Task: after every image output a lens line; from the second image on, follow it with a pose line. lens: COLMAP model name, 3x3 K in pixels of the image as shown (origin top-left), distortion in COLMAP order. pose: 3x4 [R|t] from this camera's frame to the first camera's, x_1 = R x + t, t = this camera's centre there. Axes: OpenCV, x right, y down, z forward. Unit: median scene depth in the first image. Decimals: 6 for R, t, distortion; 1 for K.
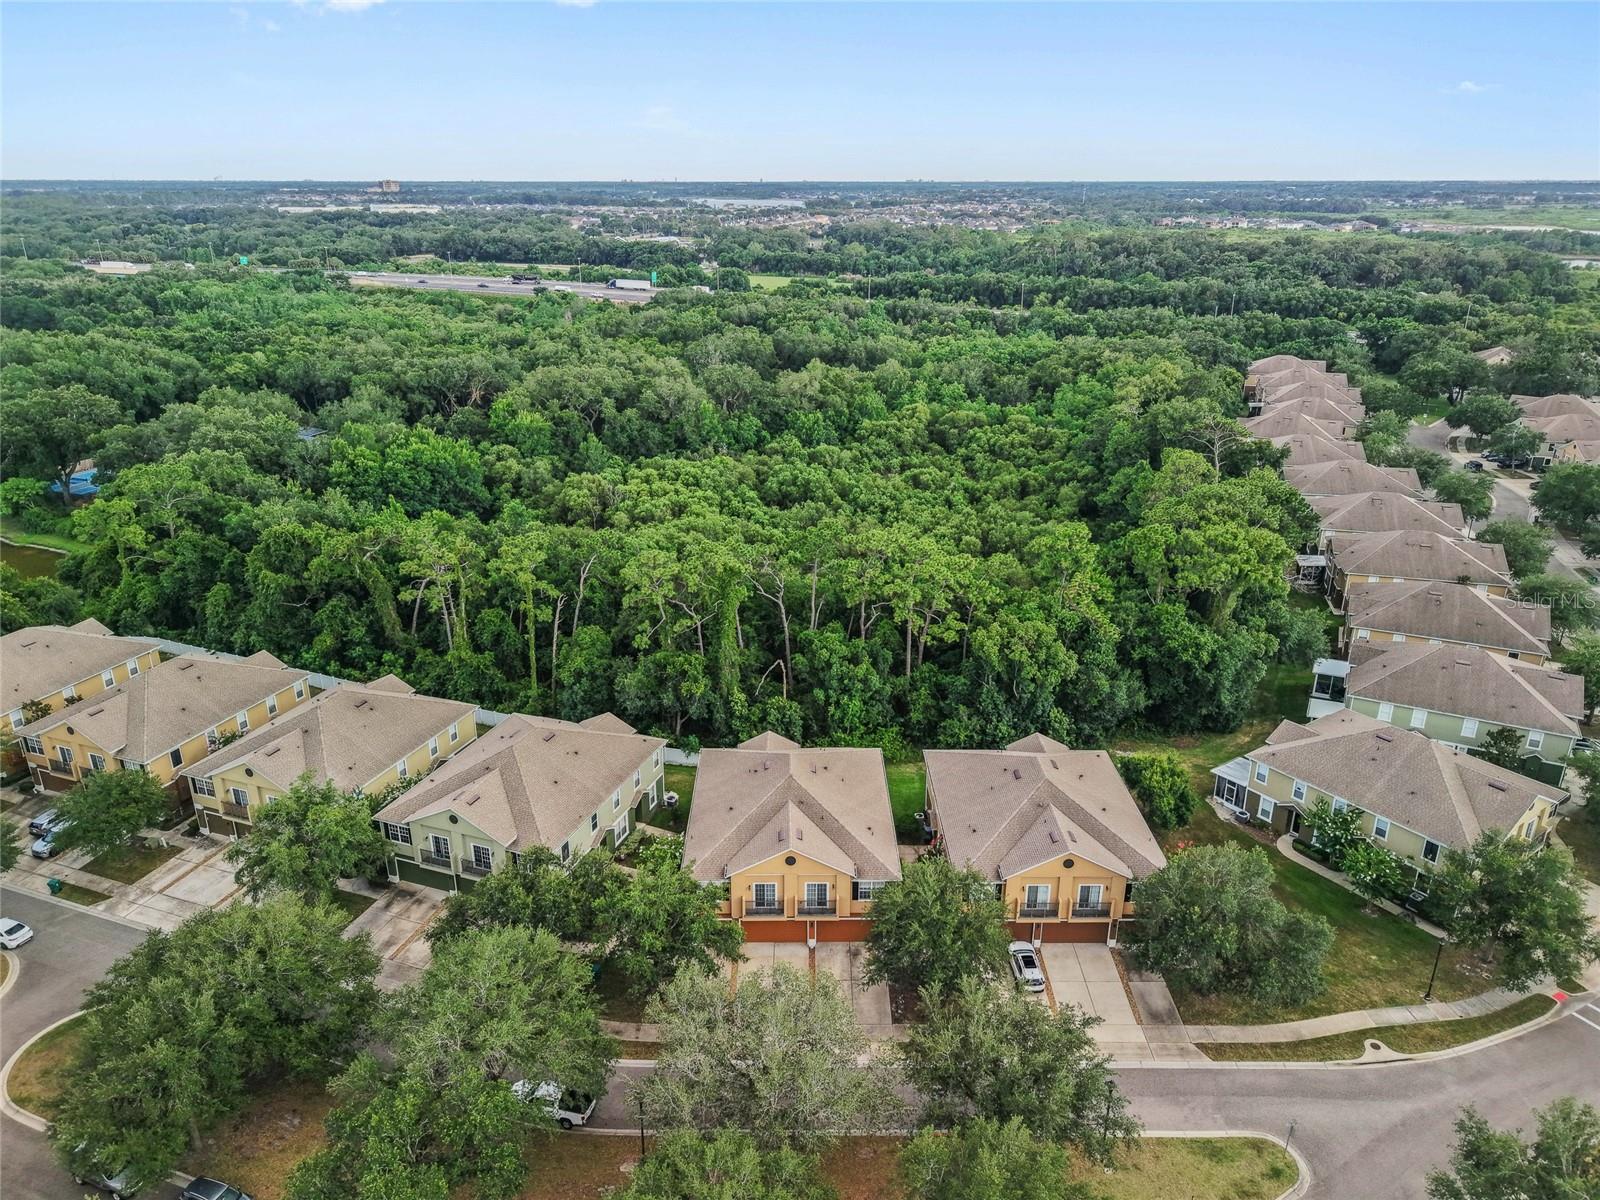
lens RADIAL K [[1131.0, 0, 798.6], [0, 1131.0, 593.9], [0, 0, 1]] dist [0.083879, -0.095575]
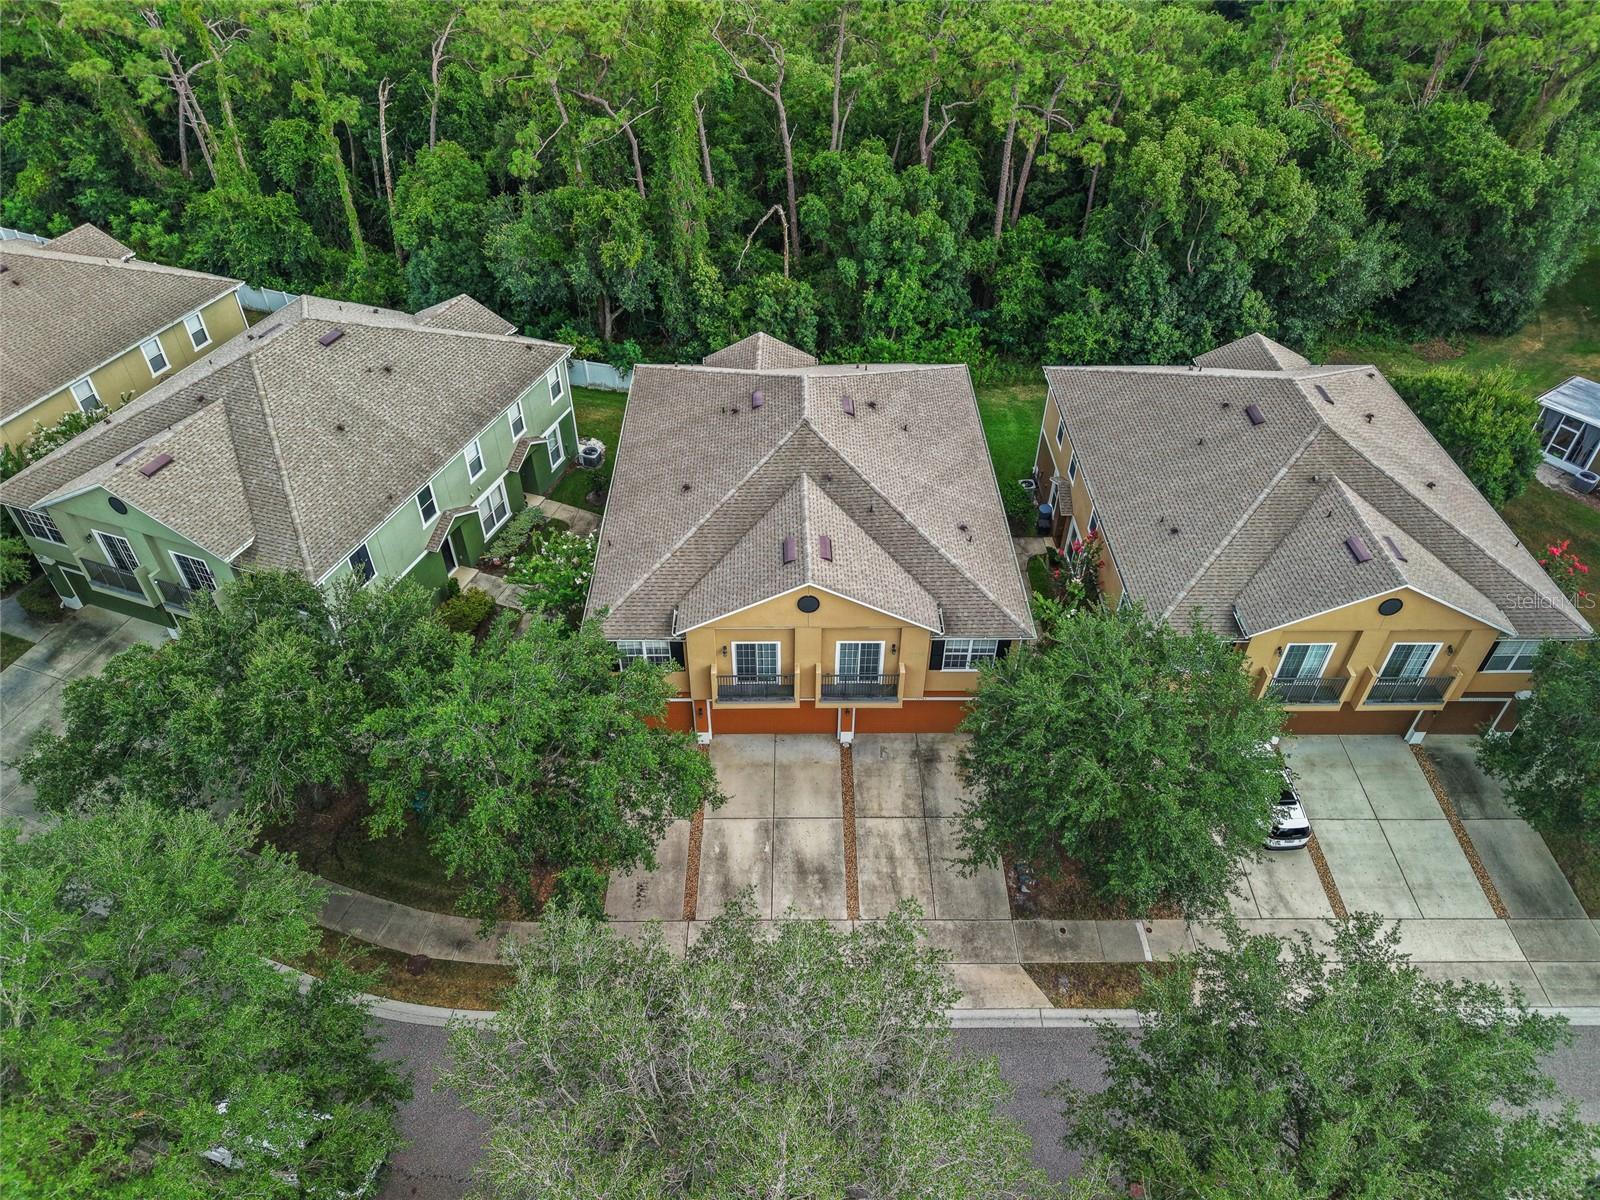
lens RADIAL K [[1131.0, 0, 798.6], [0, 1131.0, 593.9], [0, 0, 1]] dist [0.083879, -0.095575]
pose [[0.999970, 0.000366, 0.007682, -0.010995], [-0.002892, 0.943471, 0.331443, 0.054175], [-0.007126, -0.331456, 0.943444, 0.408700]]
